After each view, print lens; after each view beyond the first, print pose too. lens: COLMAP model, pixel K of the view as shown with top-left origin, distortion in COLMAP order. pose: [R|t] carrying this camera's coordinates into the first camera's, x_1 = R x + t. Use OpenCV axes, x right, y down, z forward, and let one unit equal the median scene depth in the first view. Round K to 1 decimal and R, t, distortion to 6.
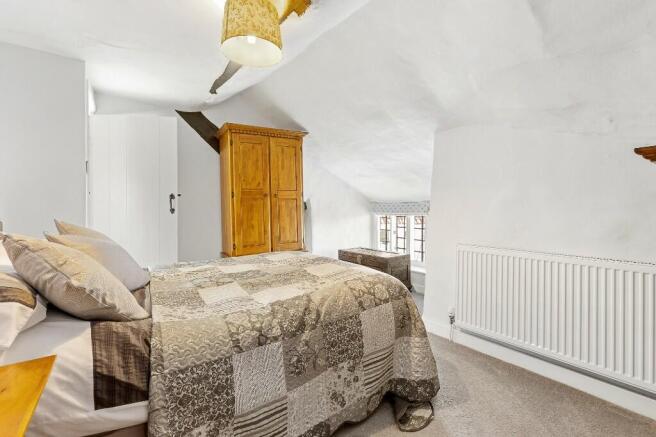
lens RADIAL K [[299.8, 0, 331.7], [0, 299.8, 212.3], [0, 0, 1]] dist [-0.027863, 0.028548]
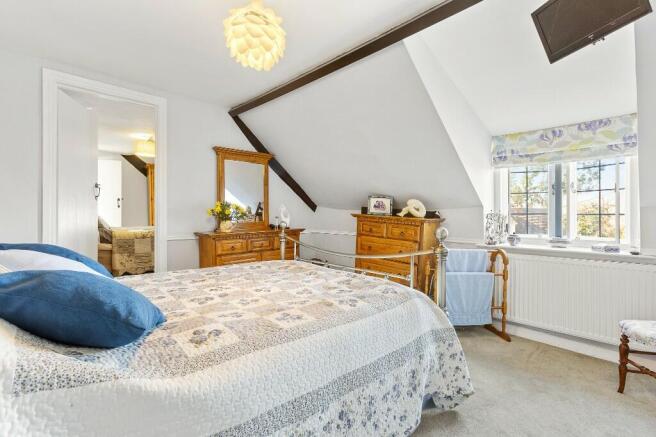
lens RADIAL K [[299.8, 0, 331.7], [0, 299.8, 212.3], [0, 0, 1]] dist [-0.027863, 0.028548]
pose [[0.991532, 0.013985, 0.129106, 1.932621], [-0.011024, 0.999660, -0.023617, 0.222957], [-0.129393, 0.021994, 0.991349, -3.610038]]
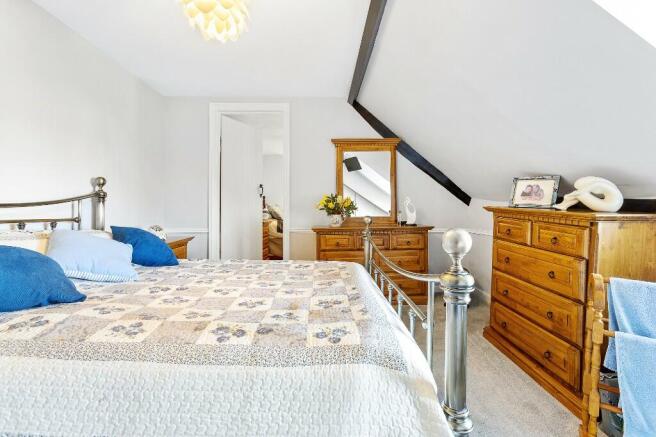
lens RADIAL K [[299.8, 0, 331.7], [0, 299.8, 212.3], [0, 0, 1]] dist [-0.027863, 0.028548]
pose [[0.803544, 0.015685, -0.595038, 3.128276], [-0.019845, 0.999803, -0.000445, 0.226237], [0.594914, 0.012166, 0.803697, -2.698785]]
